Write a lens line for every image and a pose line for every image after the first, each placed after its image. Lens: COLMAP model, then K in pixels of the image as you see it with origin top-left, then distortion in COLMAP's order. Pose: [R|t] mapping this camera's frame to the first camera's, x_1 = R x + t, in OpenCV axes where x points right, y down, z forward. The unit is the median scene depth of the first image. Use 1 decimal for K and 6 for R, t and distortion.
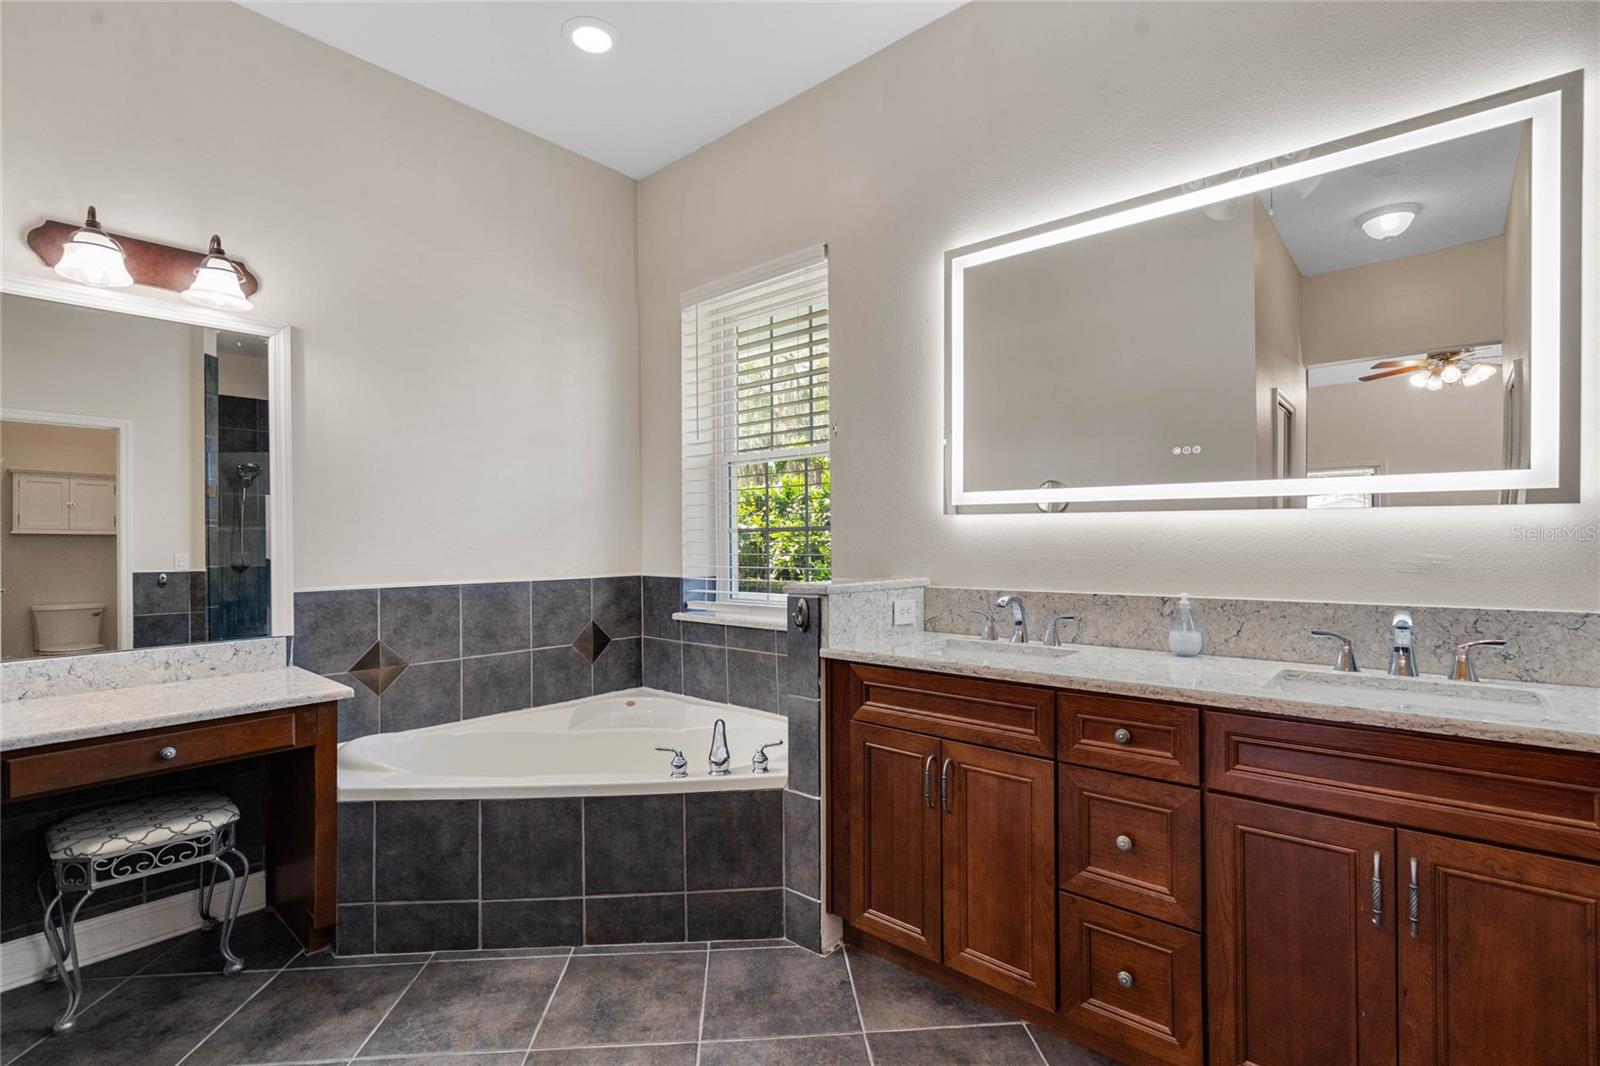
lens RADIAL K [[735.0, 0, 803.5], [0, 735.0, 538.3], [0, 0, 1]] dist [-0.000744, 0.000126]
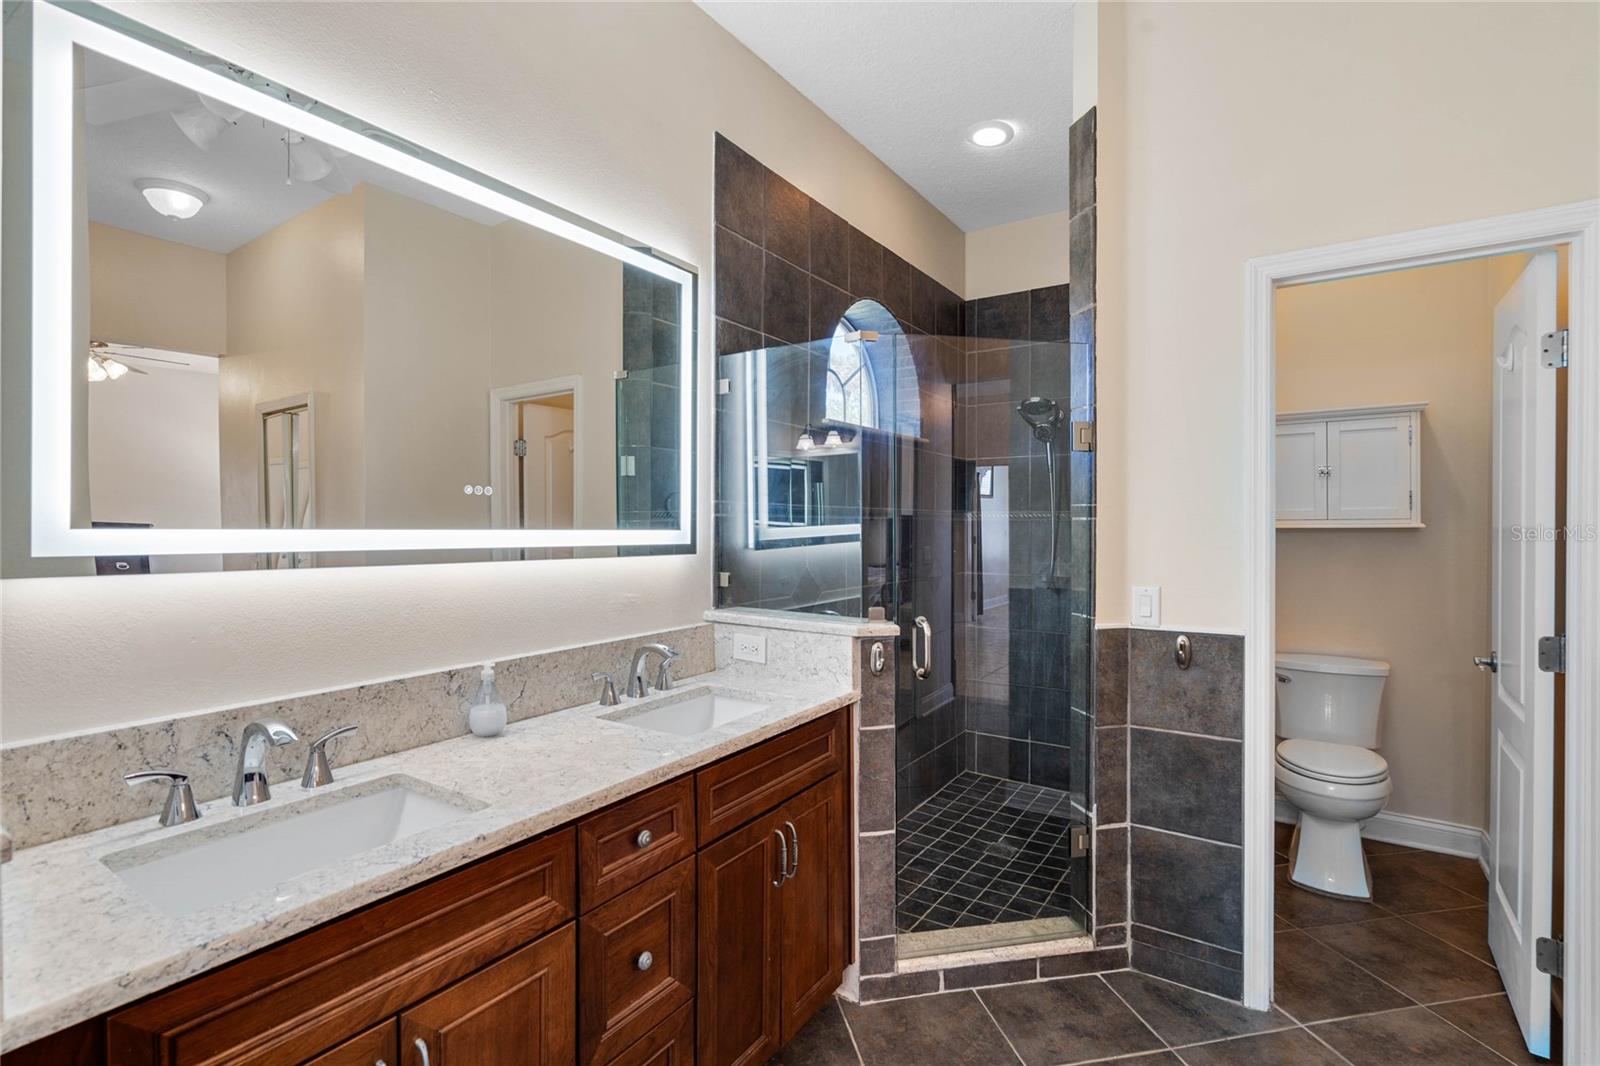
lens RADIAL K [[735.0, 0, 803.7], [0, 735.0, 531.0], [0, 0, 1]] dist [-0.000744, 0.000126]
pose [[-0.120325, -0.004211, 0.992726, -0.375813], [-0.002686, 0.999989, 0.003916, -0.081870], [-0.992731, -0.002196, -0.120335, 0.770697]]
